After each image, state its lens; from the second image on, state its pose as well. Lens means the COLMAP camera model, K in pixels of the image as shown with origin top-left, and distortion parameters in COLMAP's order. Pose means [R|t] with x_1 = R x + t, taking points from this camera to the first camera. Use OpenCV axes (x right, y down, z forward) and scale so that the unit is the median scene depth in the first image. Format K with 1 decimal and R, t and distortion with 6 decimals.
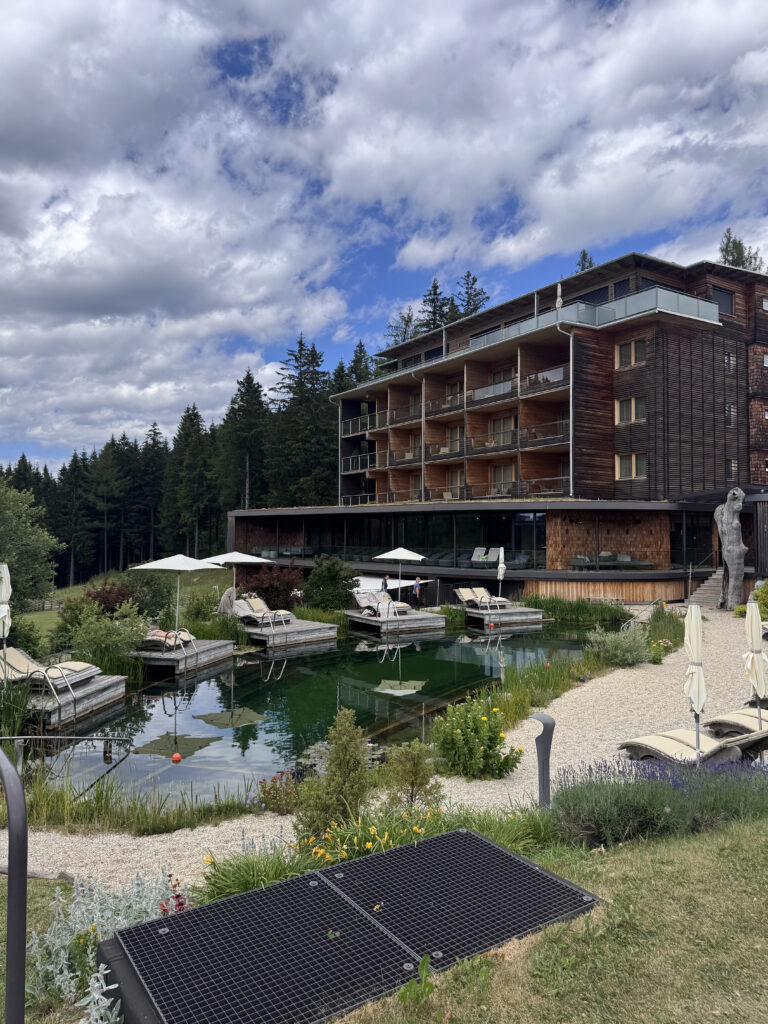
lens RADIAL K [[724.9, 0, 384.0], [0, 724.9, 512.0], [0, 0, 1]] dist [0.007290, 0.000719]
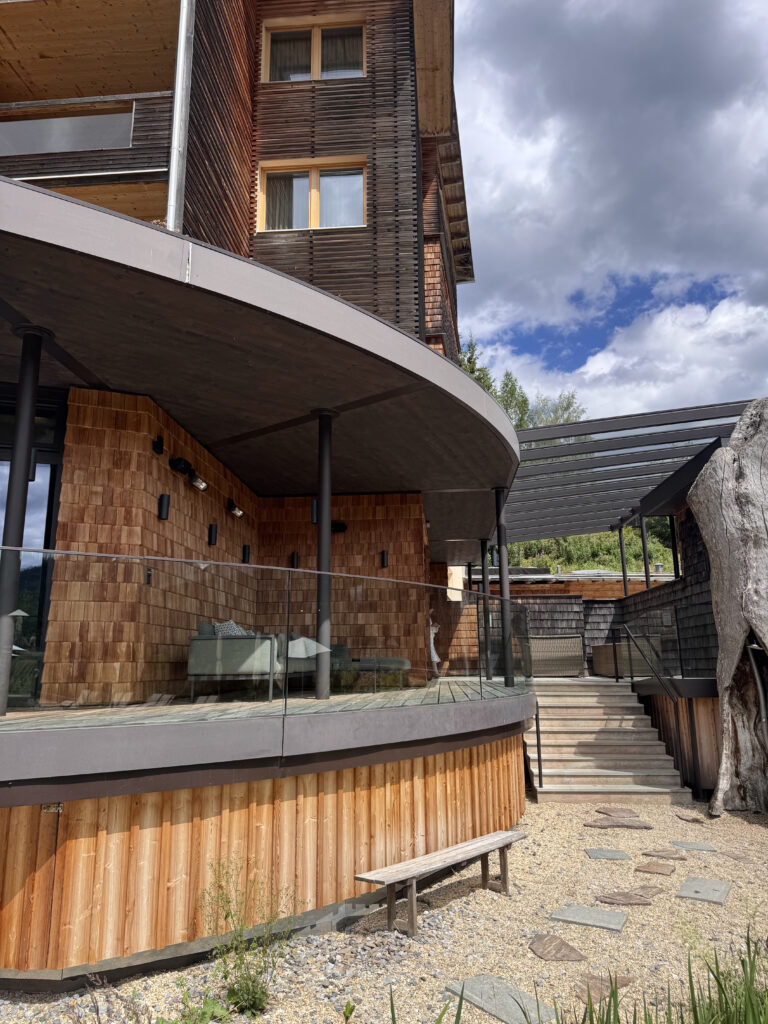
lens RADIAL K [[724.9, 0, 384.0], [0, 724.9, 512.0], [0, 0, 1]] dist [0.007290, 0.000719]
pose [[0.617657, 0.150815, 0.771851, 0.135293], [-0.008524, 0.982667, -0.185186, 0.064935], [-0.786401, 0.107802, 0.608237, 0.831847]]
